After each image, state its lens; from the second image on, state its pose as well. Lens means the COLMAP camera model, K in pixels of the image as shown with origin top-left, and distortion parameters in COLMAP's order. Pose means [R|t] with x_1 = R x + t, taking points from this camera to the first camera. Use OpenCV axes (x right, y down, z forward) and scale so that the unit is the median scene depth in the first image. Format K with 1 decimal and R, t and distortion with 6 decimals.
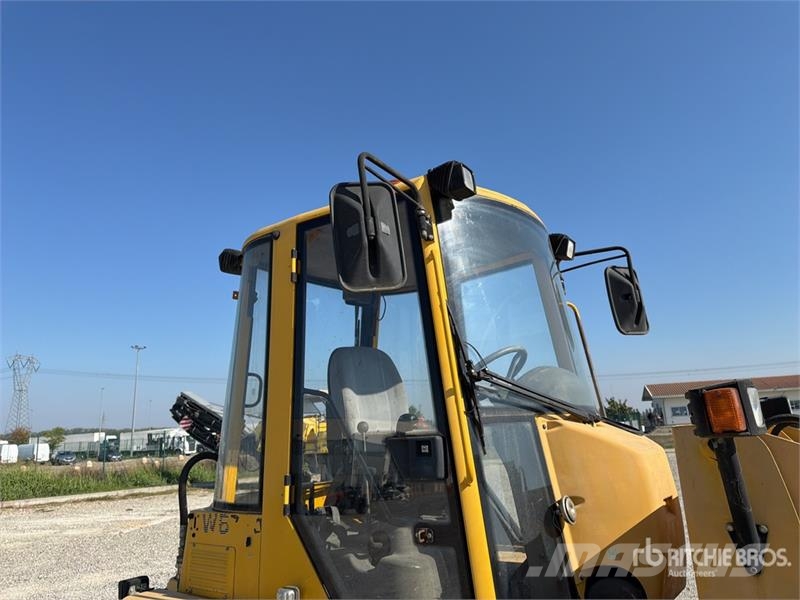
lens RADIAL K [[565.9, 0, 393.7], [0, 565.9, 298.6], [0, 0, 1]] dist [0.038472, -0.044364]
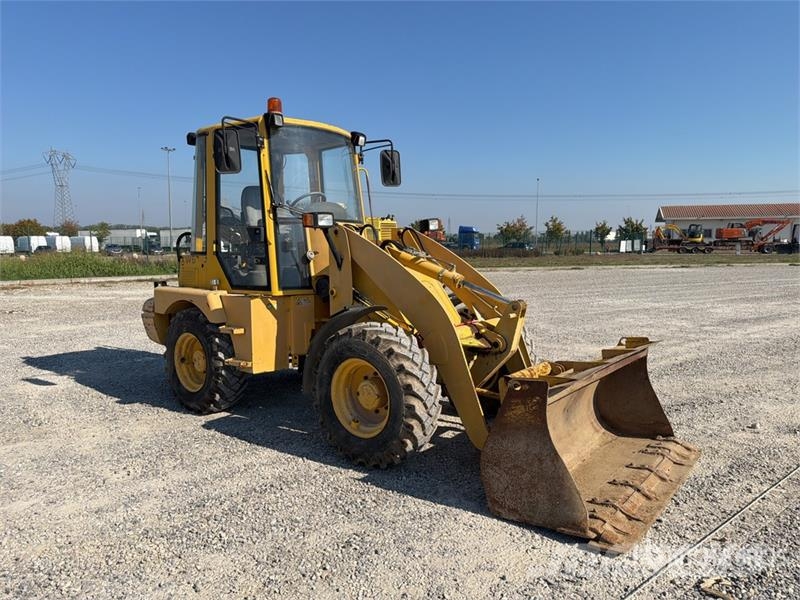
lens RADIAL K [[563.3, 0, 403.0], [0, 563.3, 302.7], [0, 0, 1]] dist [0.063177, -0.088765]
pose [[0.998361, 0.047675, -0.031653, 0.576709], [-0.034514, 0.942829, 0.331484, -0.227362], [0.045647, -0.329848, 0.942930, -1.109394]]
